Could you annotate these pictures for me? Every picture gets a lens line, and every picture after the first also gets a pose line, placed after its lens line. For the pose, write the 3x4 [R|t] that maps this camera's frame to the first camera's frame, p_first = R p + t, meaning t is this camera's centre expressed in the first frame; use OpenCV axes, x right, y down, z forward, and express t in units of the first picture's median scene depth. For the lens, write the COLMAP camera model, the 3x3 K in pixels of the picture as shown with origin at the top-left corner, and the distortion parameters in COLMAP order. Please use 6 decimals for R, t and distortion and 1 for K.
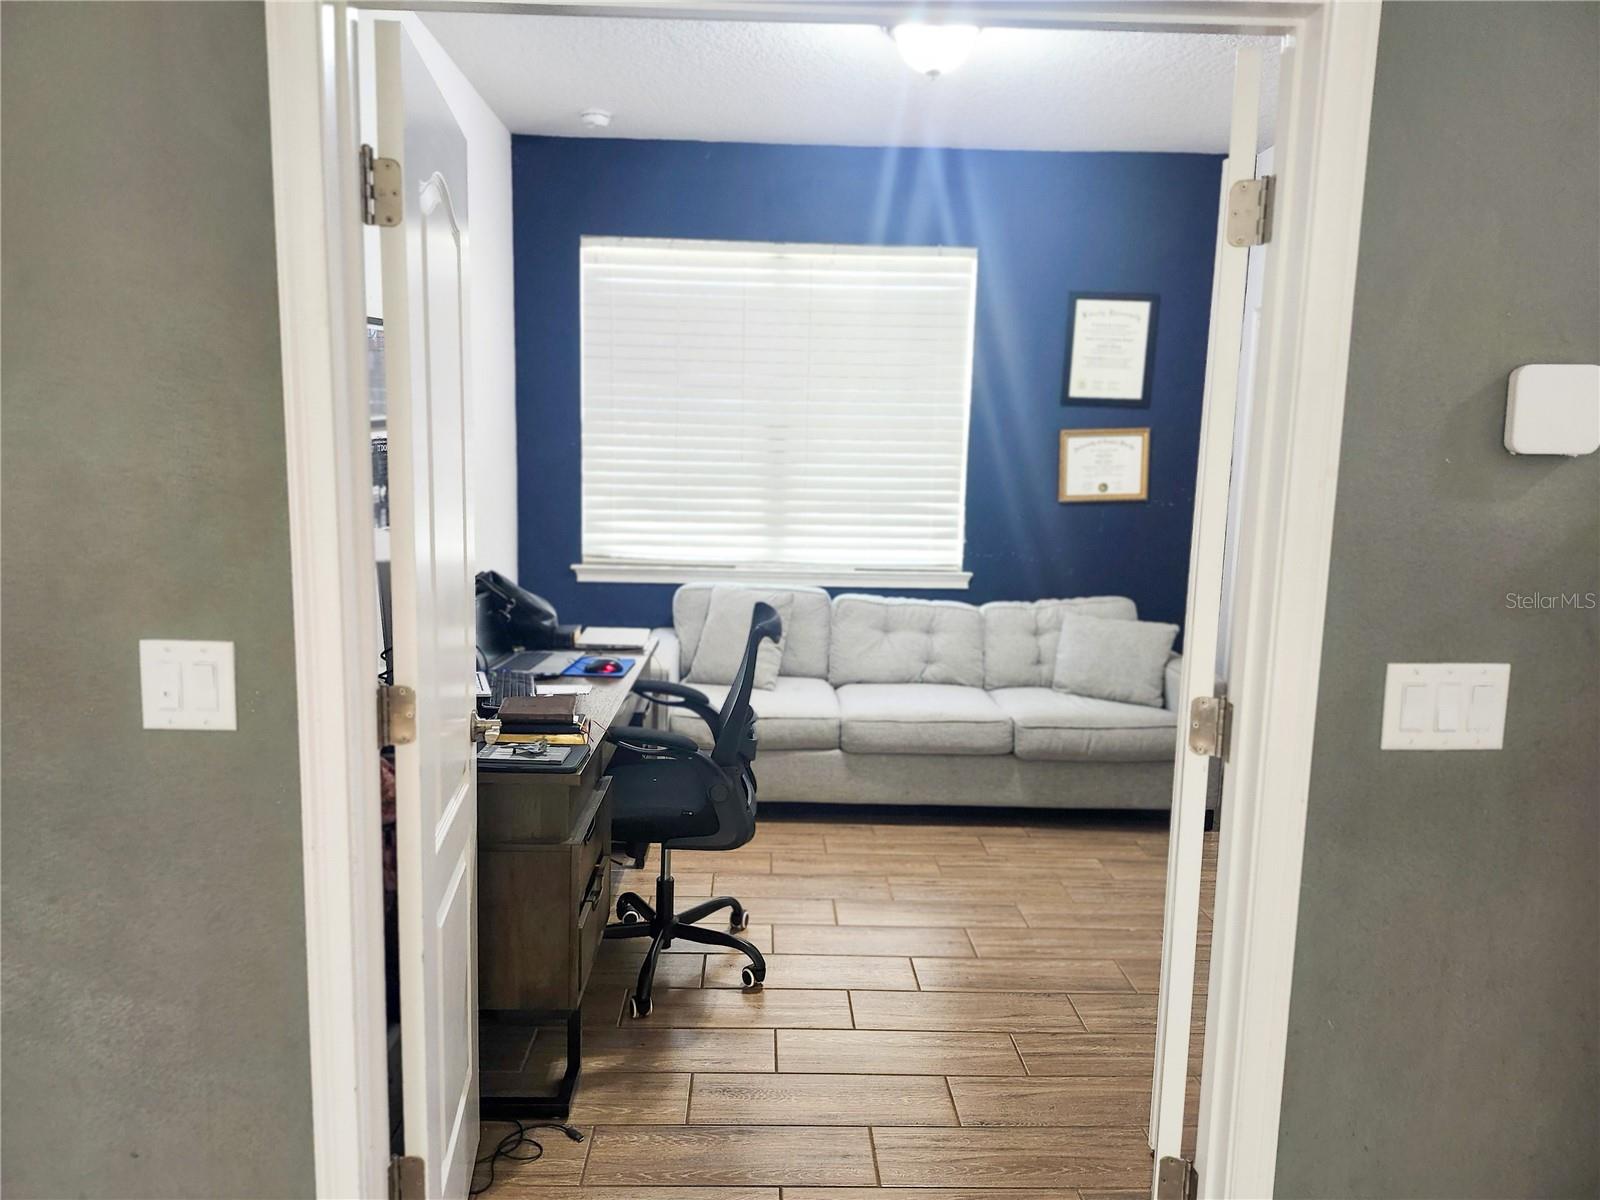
lens RADIAL K [[1114.0, 0, 800.0], [0, 1114.0, 600.0], [0, 0, 1]] dist [0.128147, -0.168647]
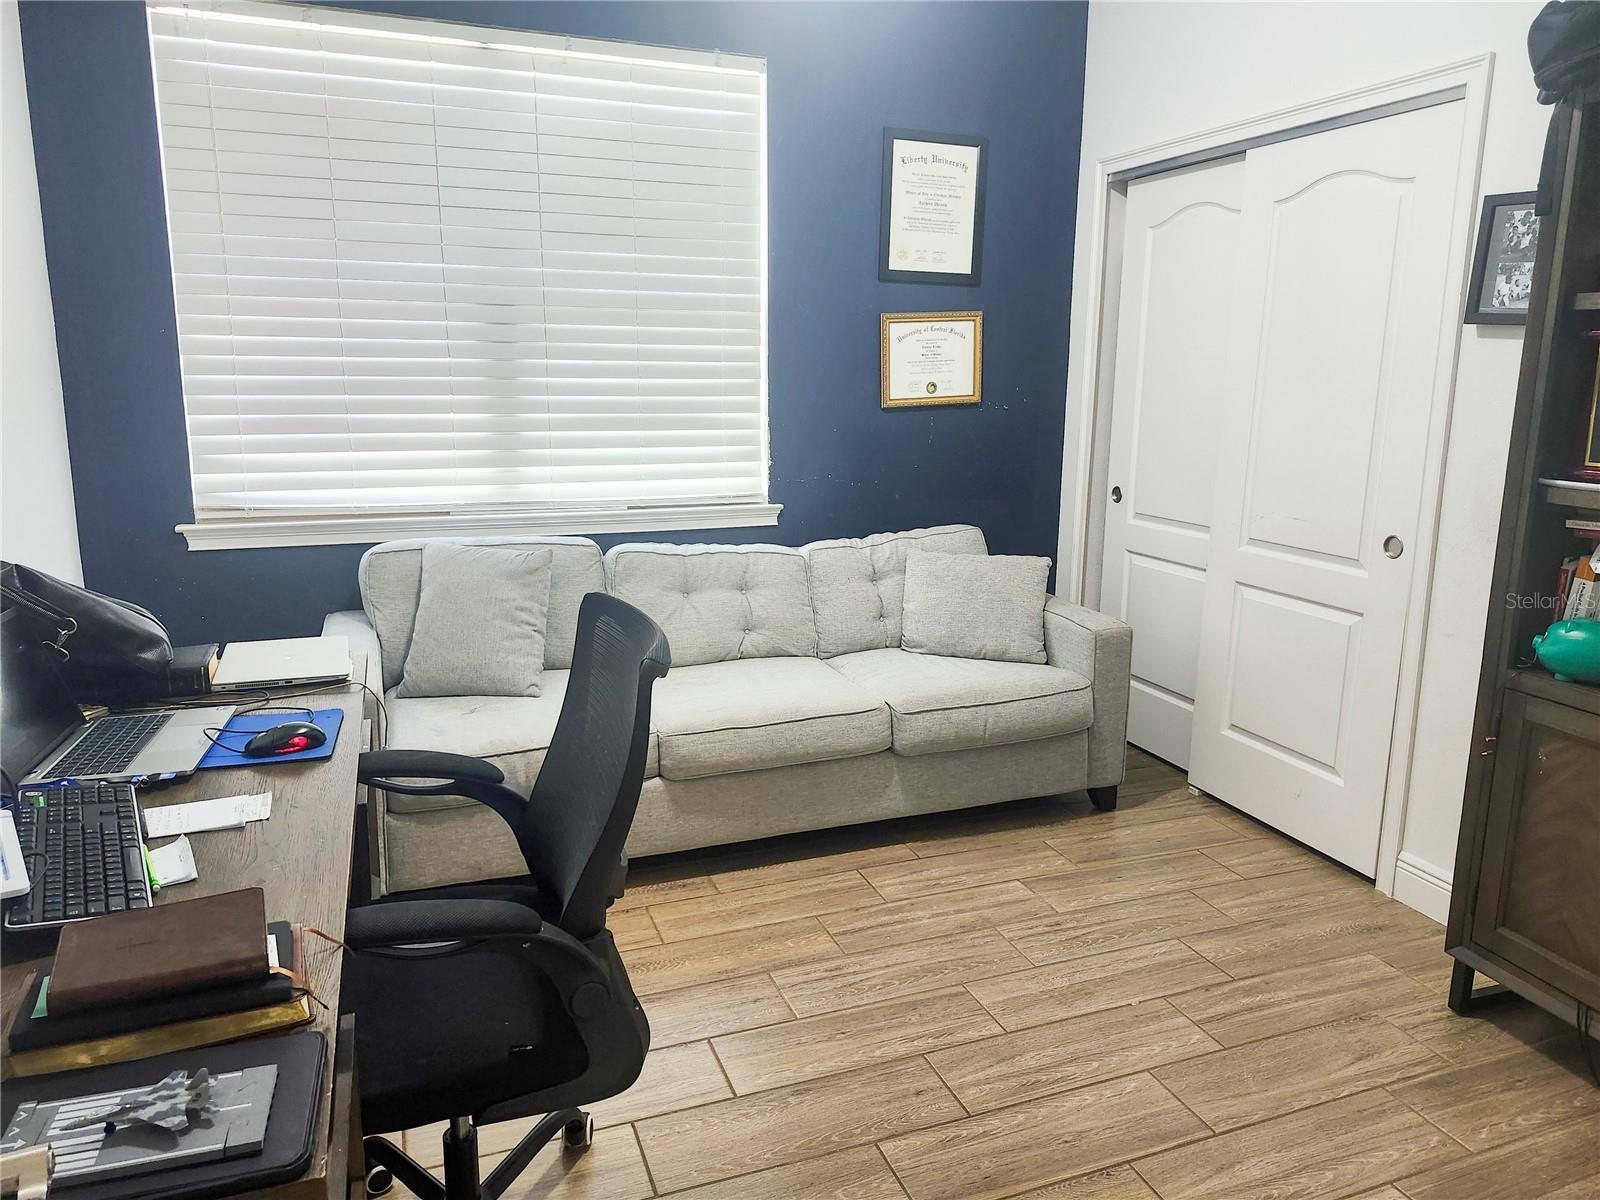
lens RADIAL K [[1084.2, 0, 807.7], [0, 1084.2, 580.4], [0, 0, 1]] dist [0.132551, -0.196942]
pose [[0.944301, -0.077052, 0.319934, -0.073867], [0.058158, 0.995974, 0.068213, -0.023285], [-0.323902, -0.045807, 0.944981, 0.309921]]
